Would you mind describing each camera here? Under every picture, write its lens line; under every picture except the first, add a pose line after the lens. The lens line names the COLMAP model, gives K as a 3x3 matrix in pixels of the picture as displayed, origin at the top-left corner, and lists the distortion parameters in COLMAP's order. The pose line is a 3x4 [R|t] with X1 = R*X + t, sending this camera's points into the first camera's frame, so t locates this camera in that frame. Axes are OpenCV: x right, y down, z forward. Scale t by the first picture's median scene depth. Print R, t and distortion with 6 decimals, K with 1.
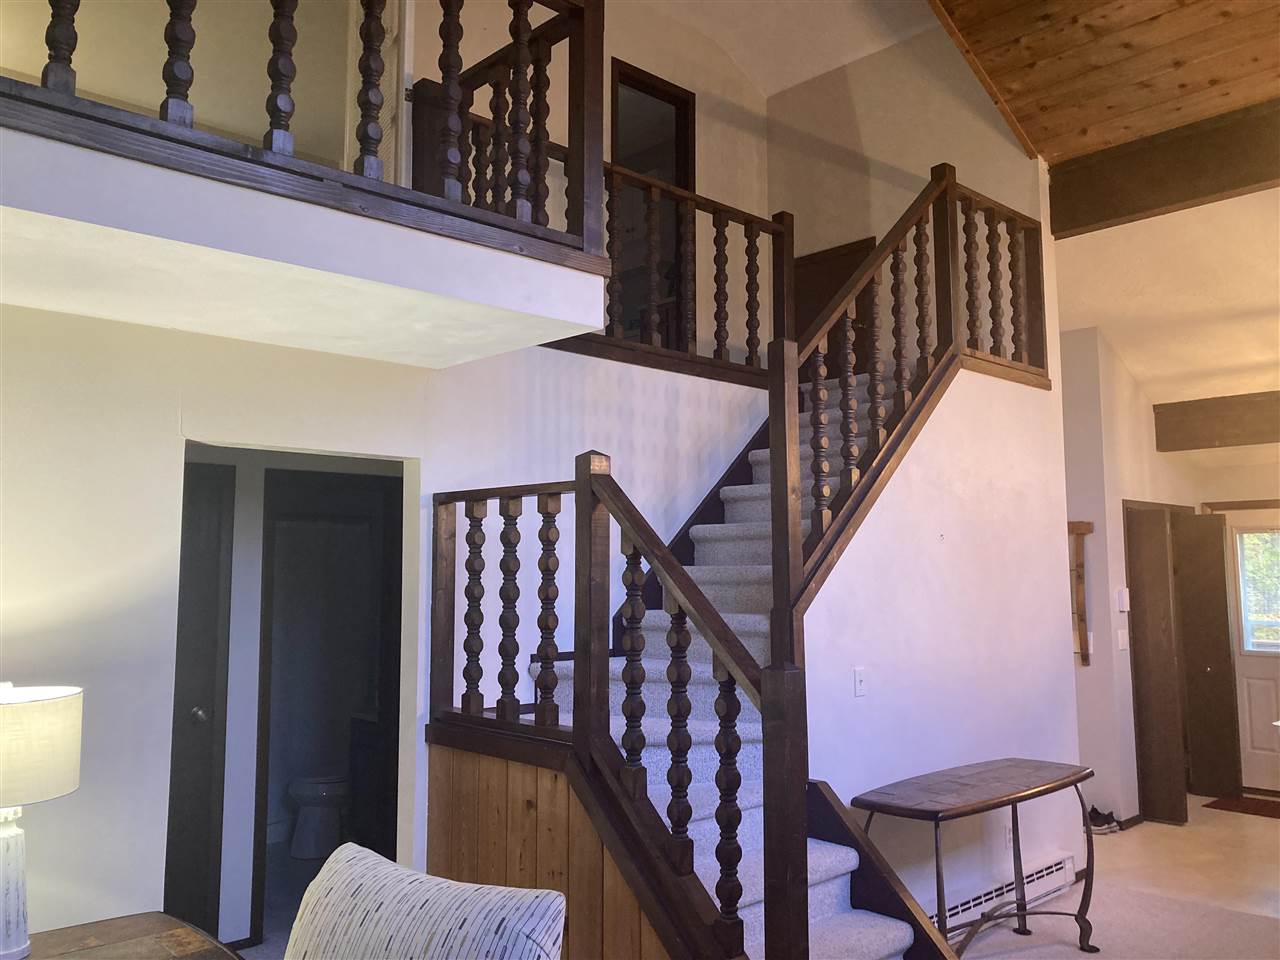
lens RADIAL K [[1033.2, 0, 640.0], [0, 1033.2, 480.0], [0, 0, 1]] dist [0.062811, -0.069772]
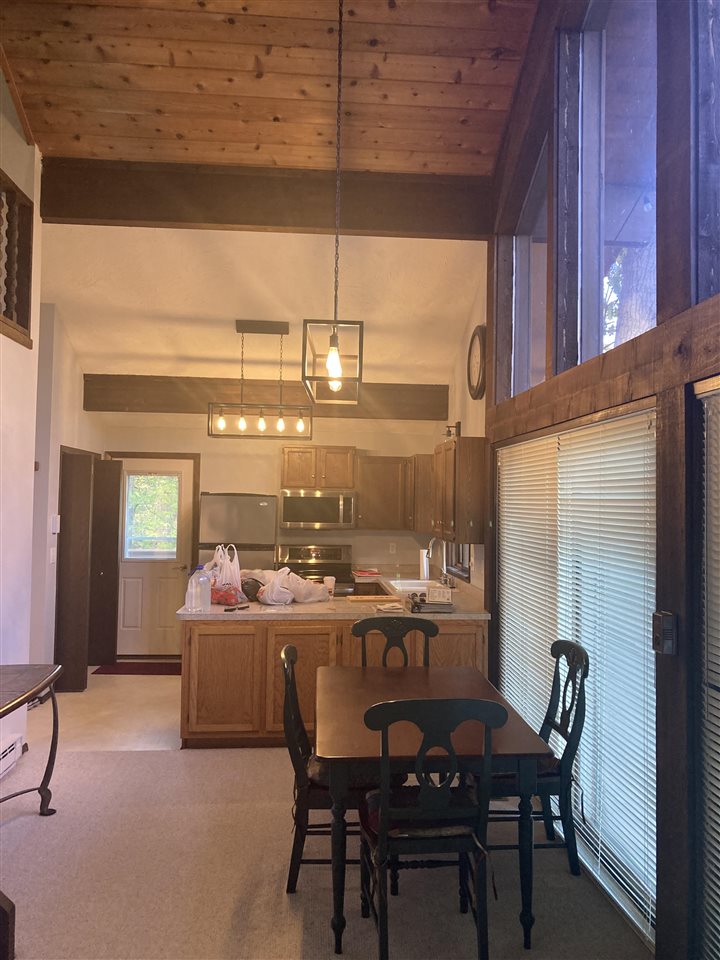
lens RADIAL K [[774.9, 0, 360.0], [0, 774.9, 480.0], [0, 0, 1]] dist [0.062811, -0.069772]
pose [[0.625840, 0.033180, 0.779245, -0.057665], [-0.085577, 0.995984, 0.026322, 0.005460], [-0.775242, -0.083159, 0.626166, 0.147359]]
